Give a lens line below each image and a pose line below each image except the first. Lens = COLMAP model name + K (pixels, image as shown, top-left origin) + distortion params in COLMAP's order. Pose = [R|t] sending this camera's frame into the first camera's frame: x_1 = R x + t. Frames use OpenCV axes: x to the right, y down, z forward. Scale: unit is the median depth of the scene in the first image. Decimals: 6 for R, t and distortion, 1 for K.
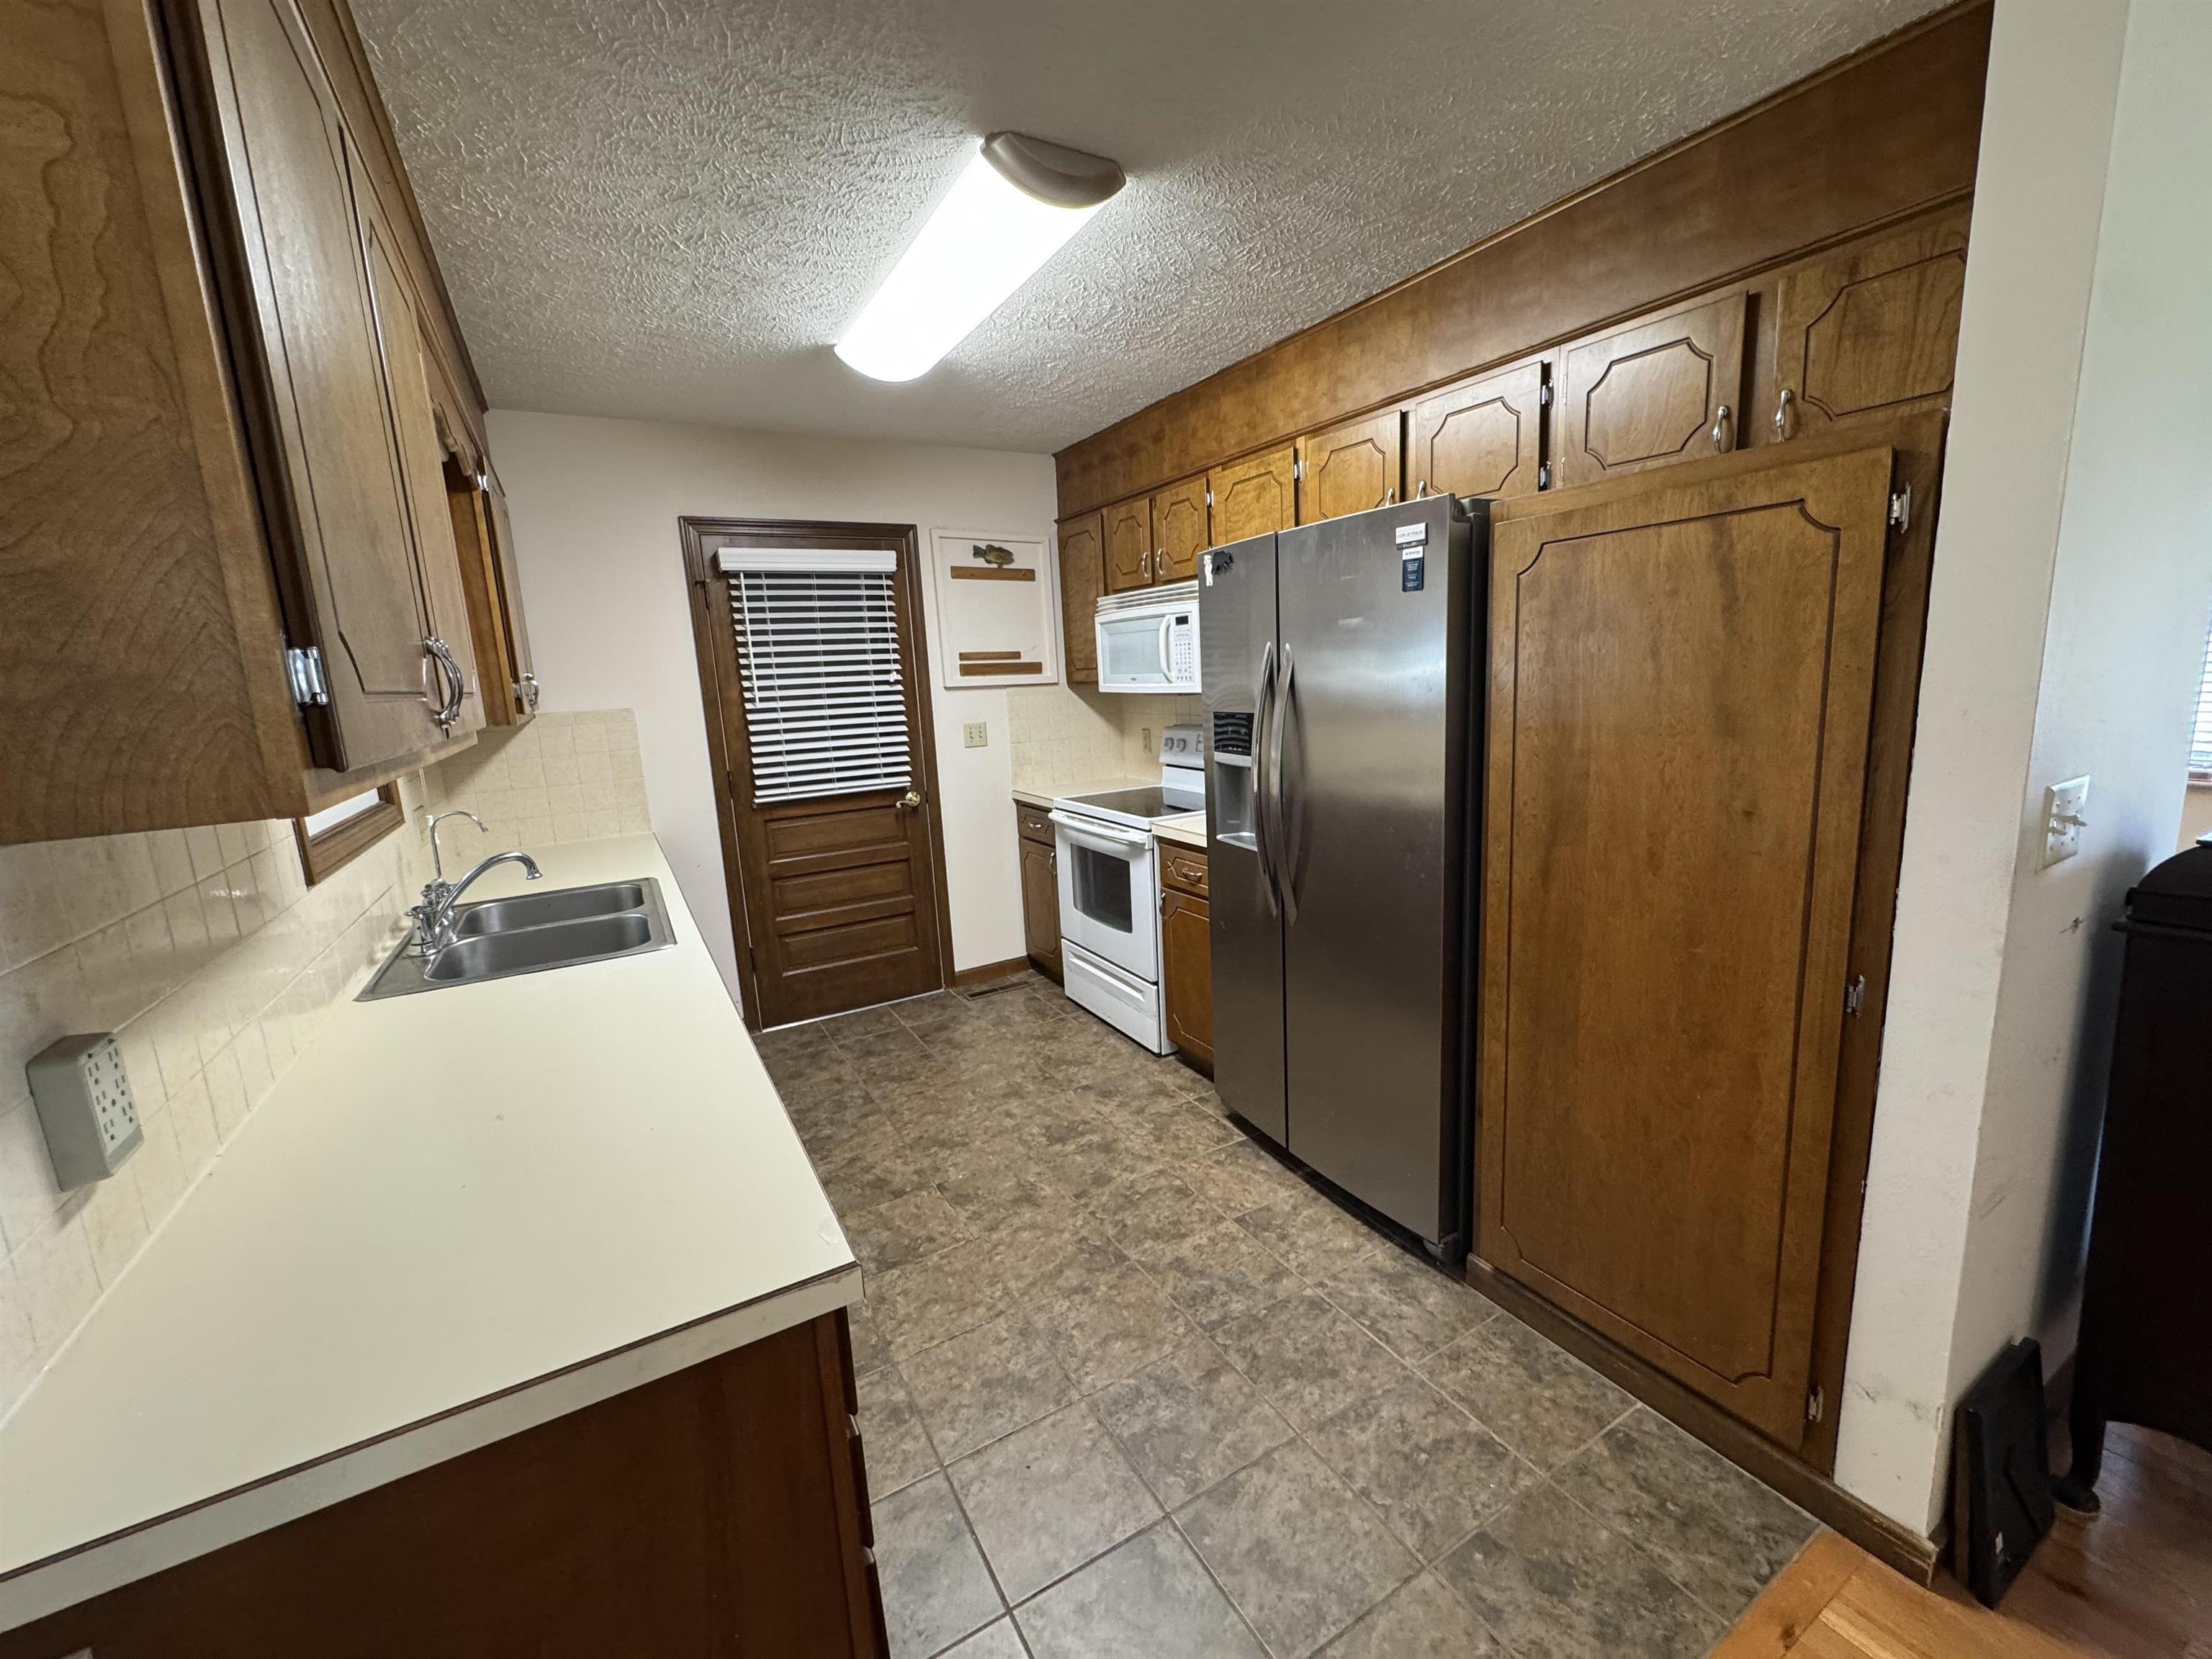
lens RADIAL K [[887.1, 0, 1098.2], [0, 887.1, 825.4], [0, 0, 1]] dist [-0.005015, 0.001146]
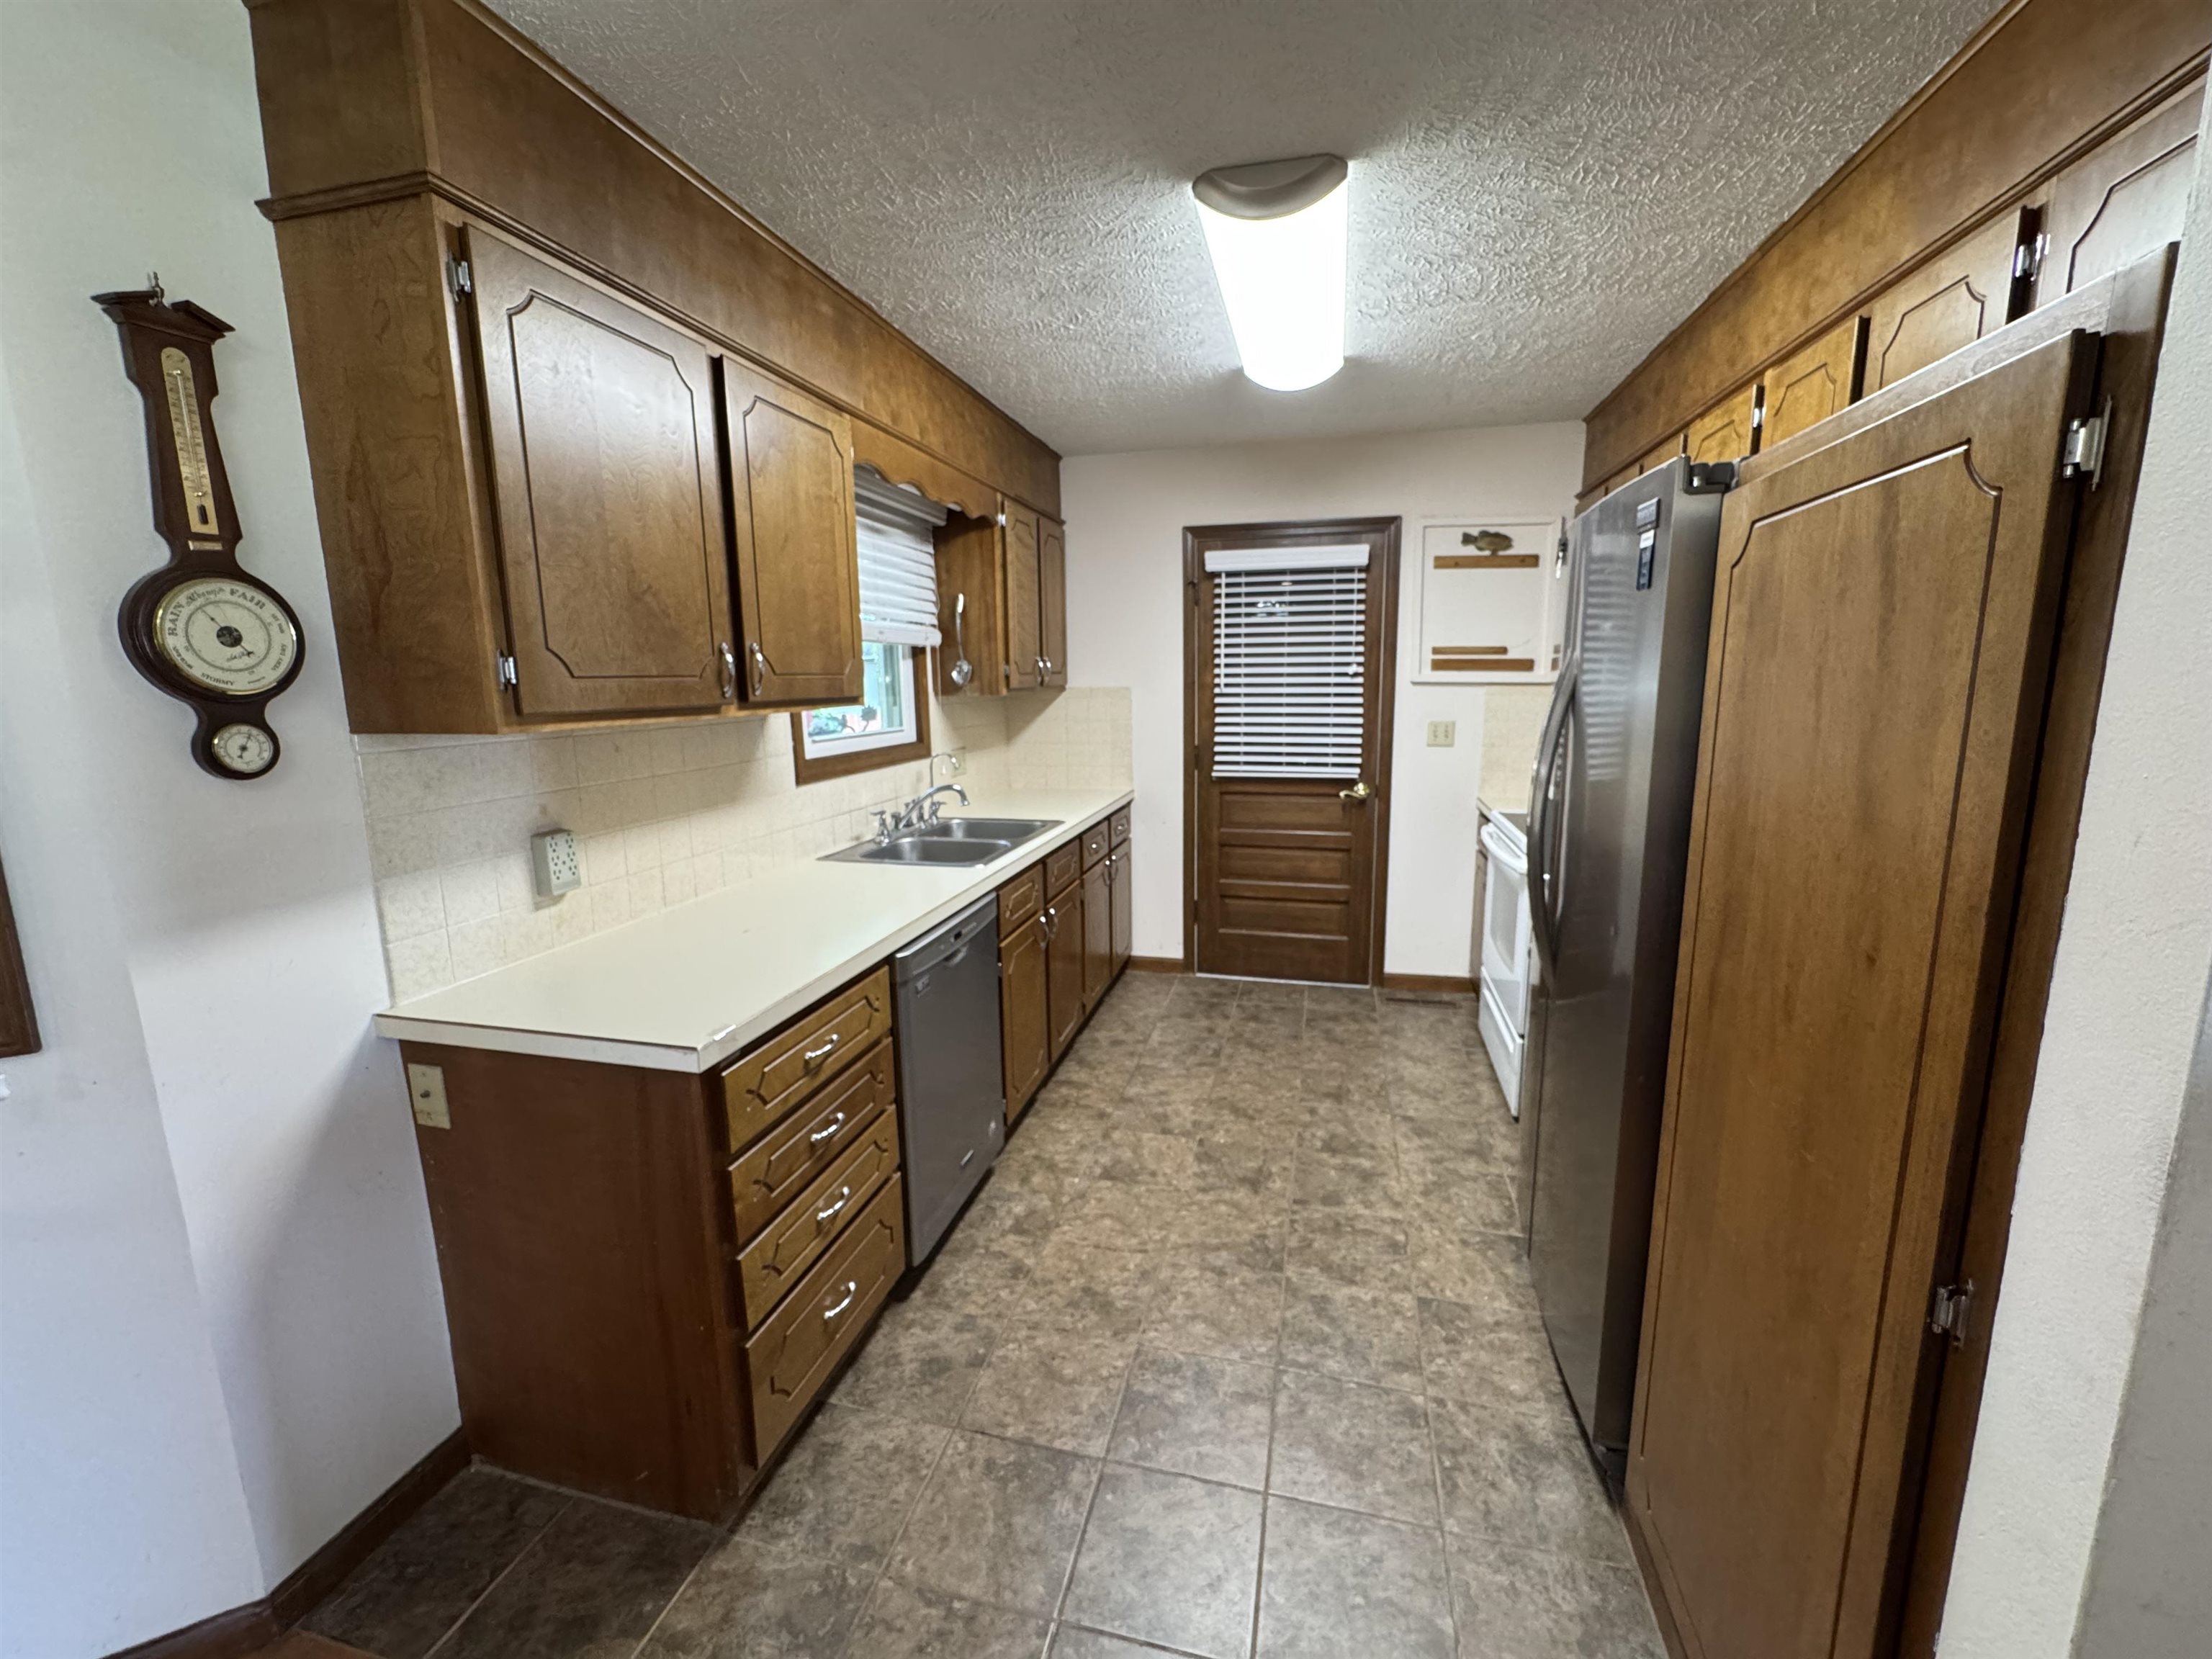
lens RADIAL K [[887.1, 0, 1098.8], [0, 887.1, 822.5], [0, 0, 1]] dist [-0.005015, 0.001146]
pose [[0.719782, 0.155181, -0.676633, 0.335339], [-0.143546, 0.986900, 0.073639, -0.033693], [0.679197, 0.044124, 0.732629, 0.081981]]
